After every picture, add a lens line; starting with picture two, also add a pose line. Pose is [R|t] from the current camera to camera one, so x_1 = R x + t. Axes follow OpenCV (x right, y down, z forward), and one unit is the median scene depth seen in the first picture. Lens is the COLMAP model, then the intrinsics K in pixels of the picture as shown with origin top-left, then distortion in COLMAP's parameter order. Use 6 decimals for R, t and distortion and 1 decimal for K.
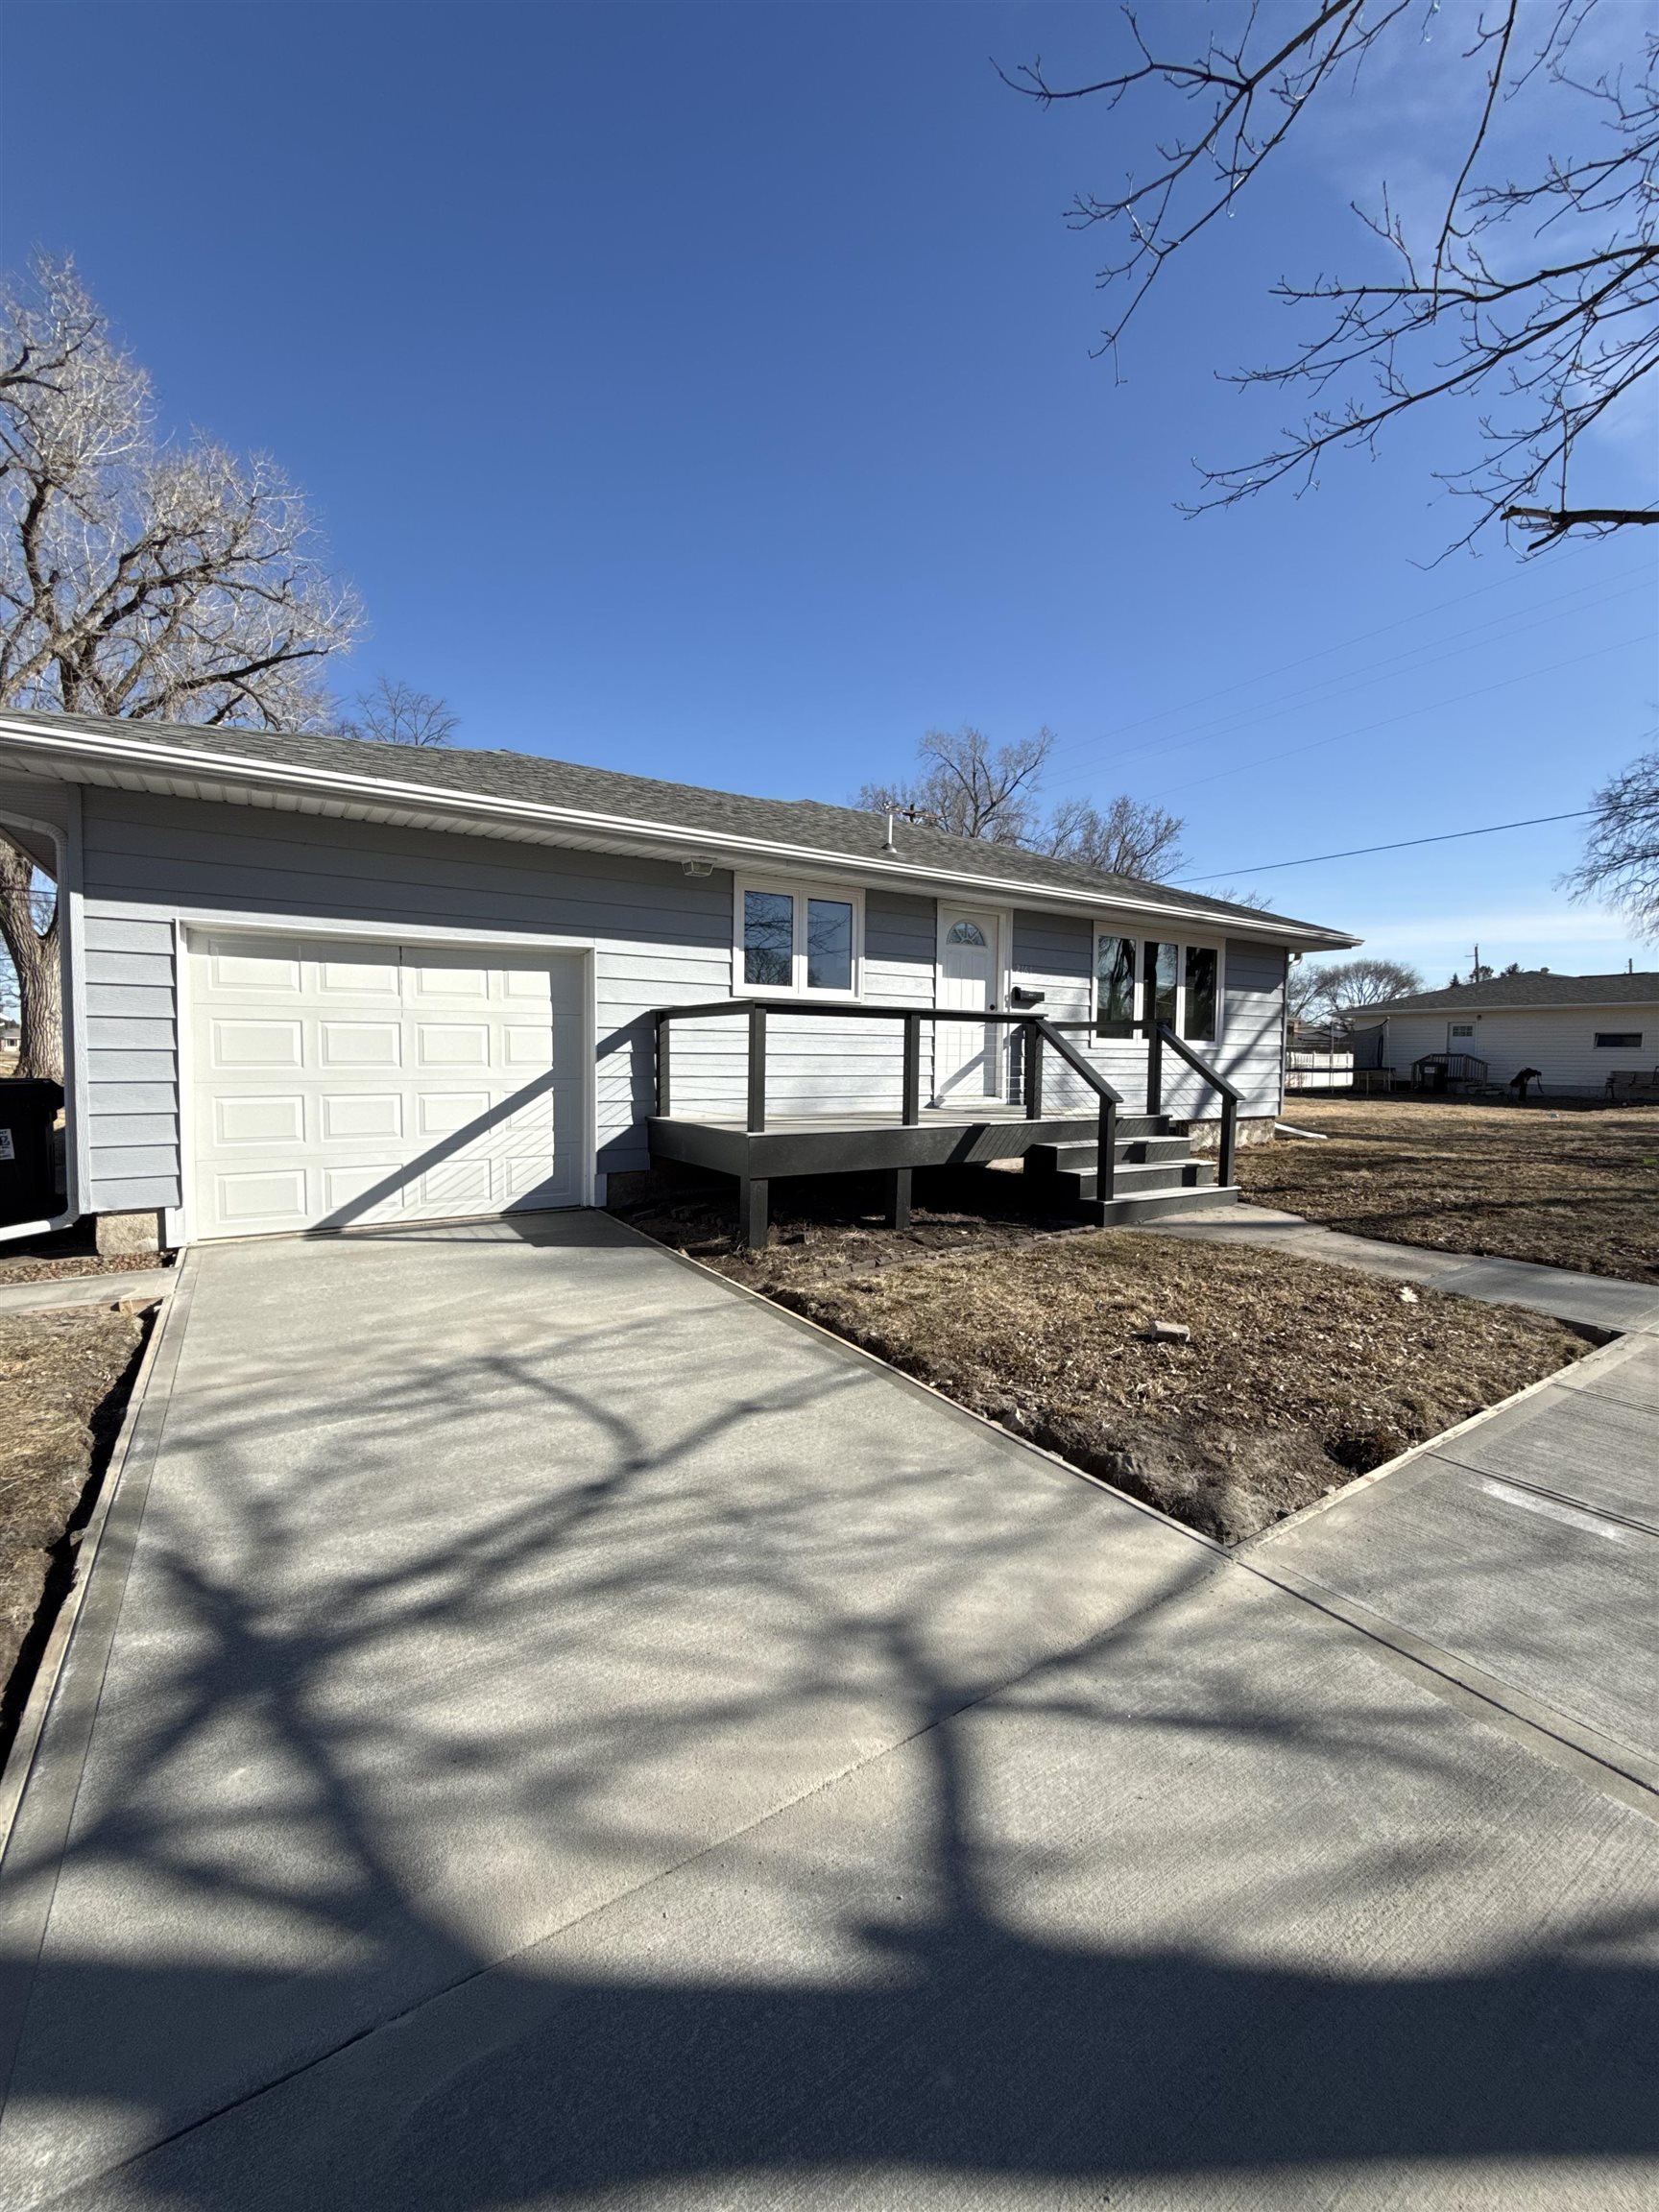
lens RADIAL K [[878.3, 0, 835.1], [0, 878.3, 1102.3], [0, 0, 1]] dist [-0.000127, -0.000040]
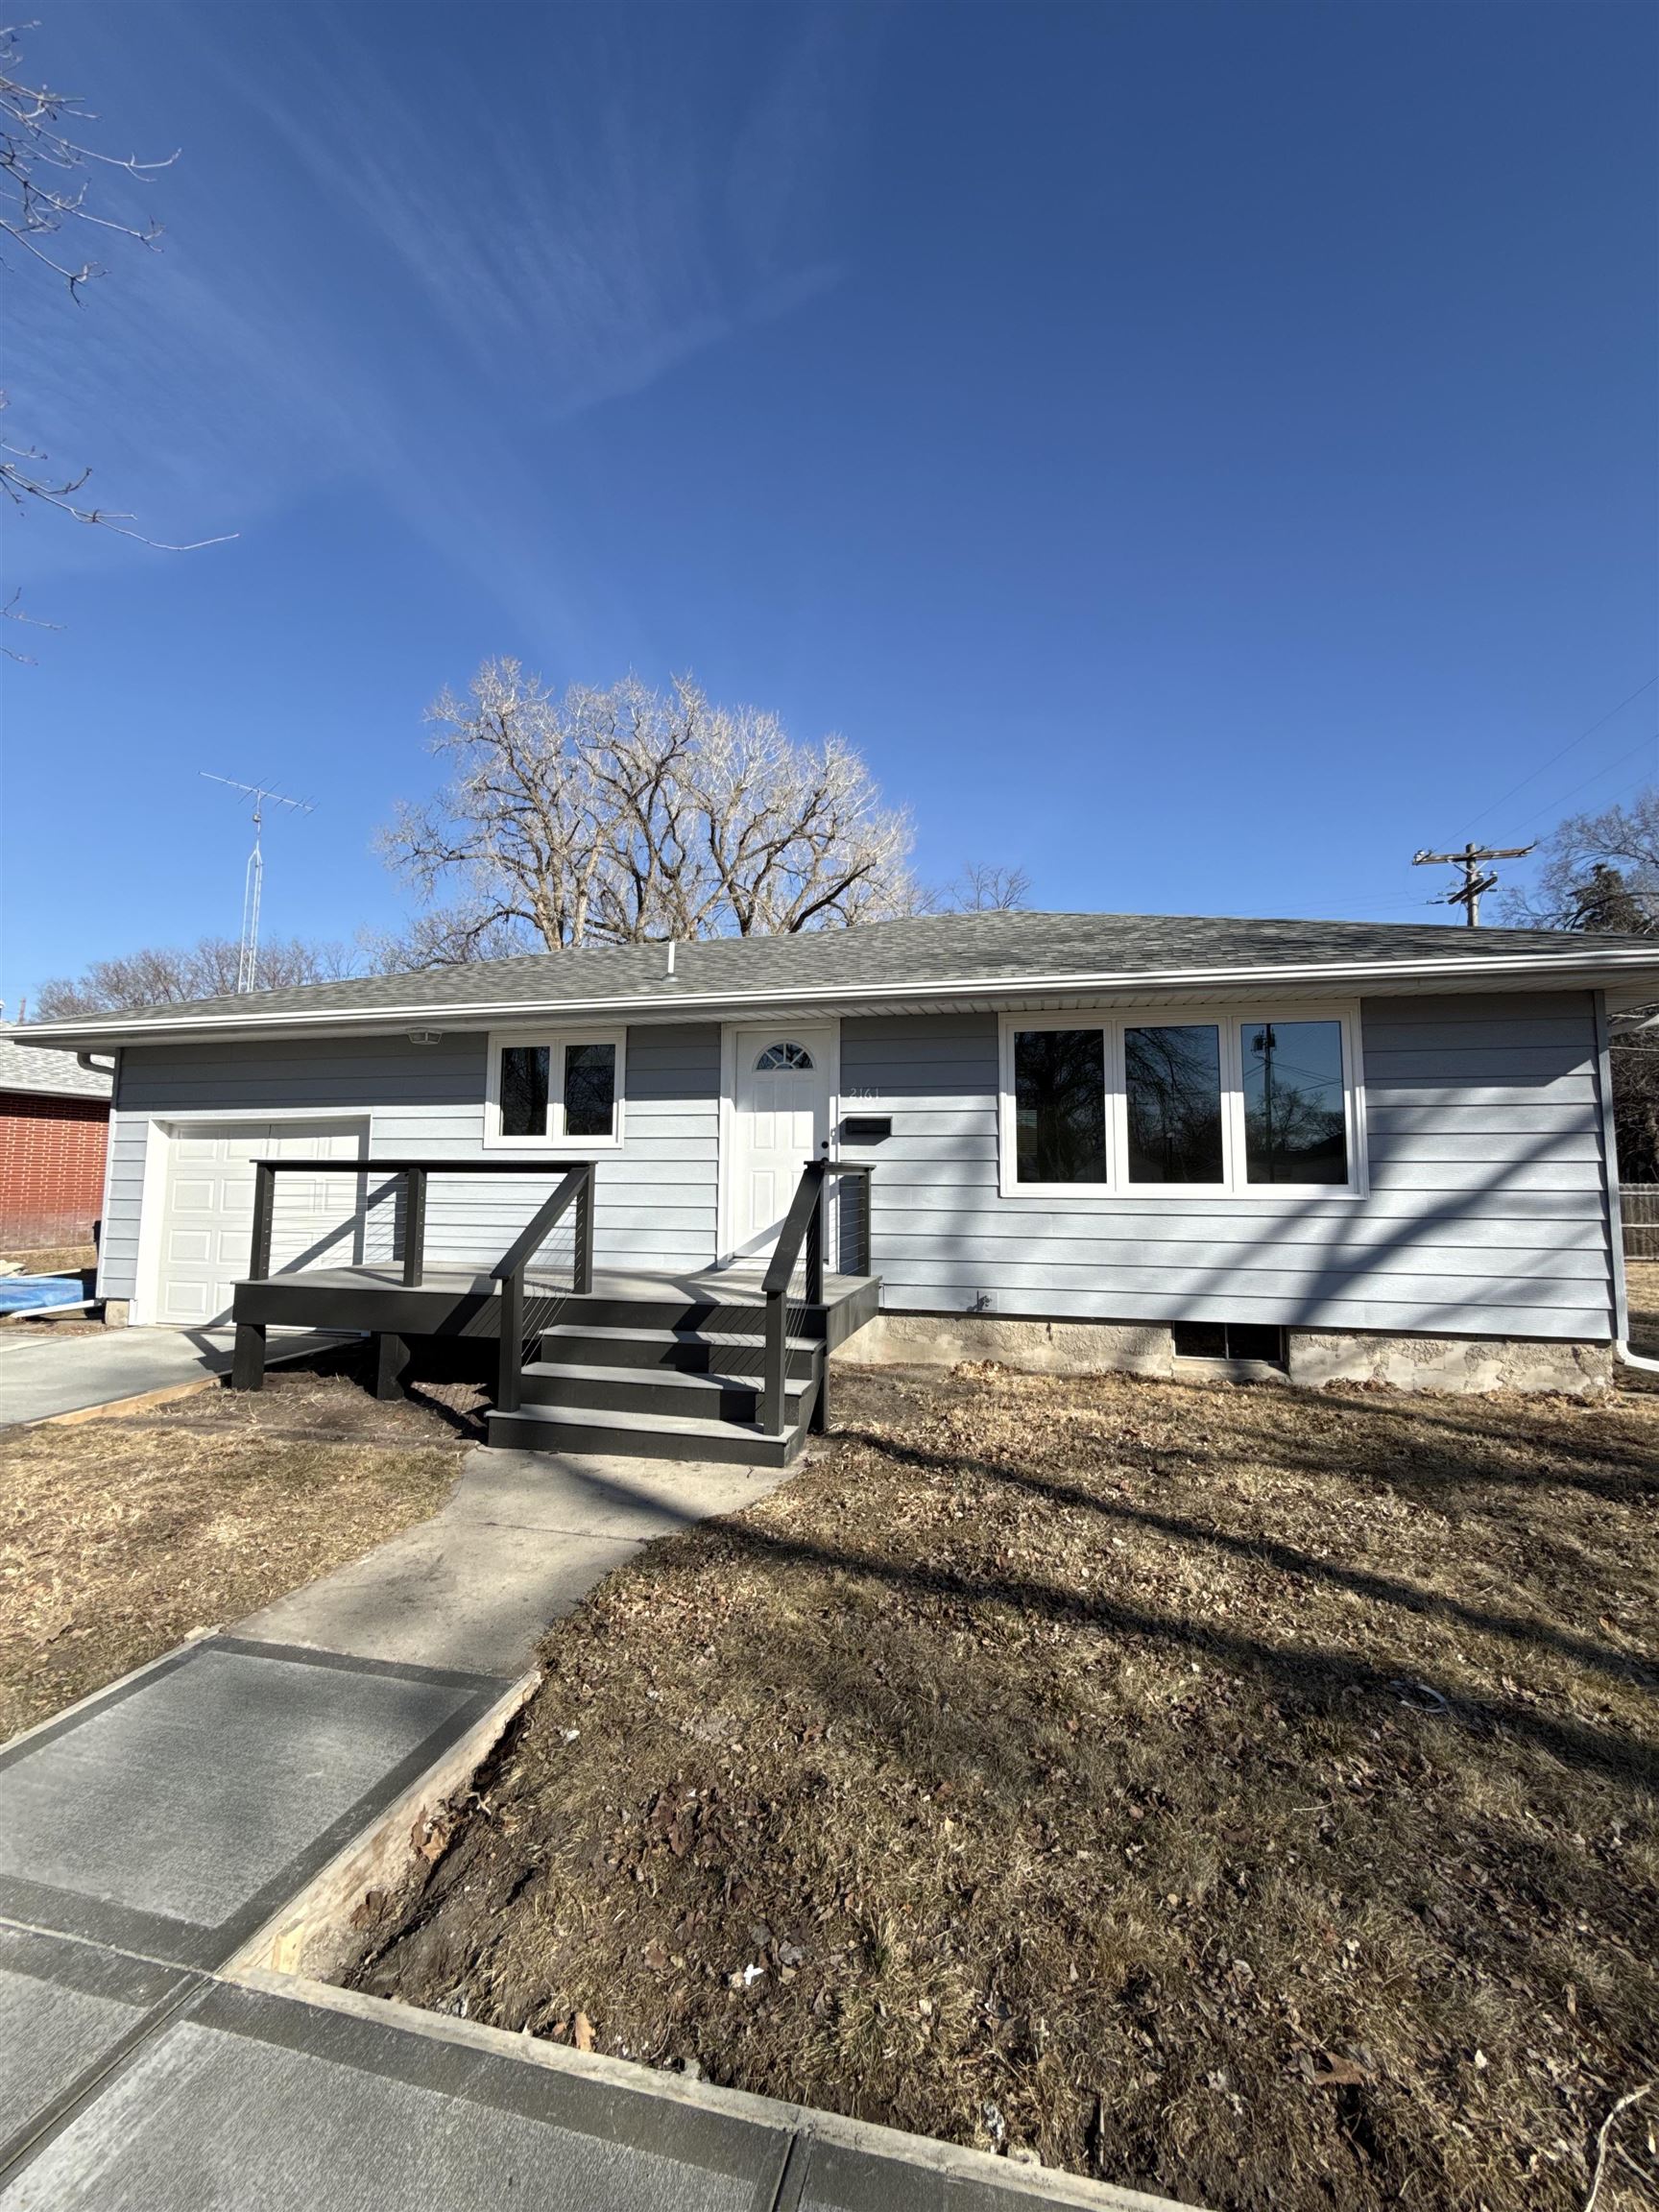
lens RADIAL K [[878.3, 0, 831.3], [0, 878.3, 1116.5], [0, 0, 1]] dist [-0.000127, -0.000040]
pose [[0.681946, -0.076996, -0.727338, 0.804851], [-0.046128, 0.987936, -0.147831, -0.019450], [0.729946, 0.134363, 0.670168, 0.515962]]
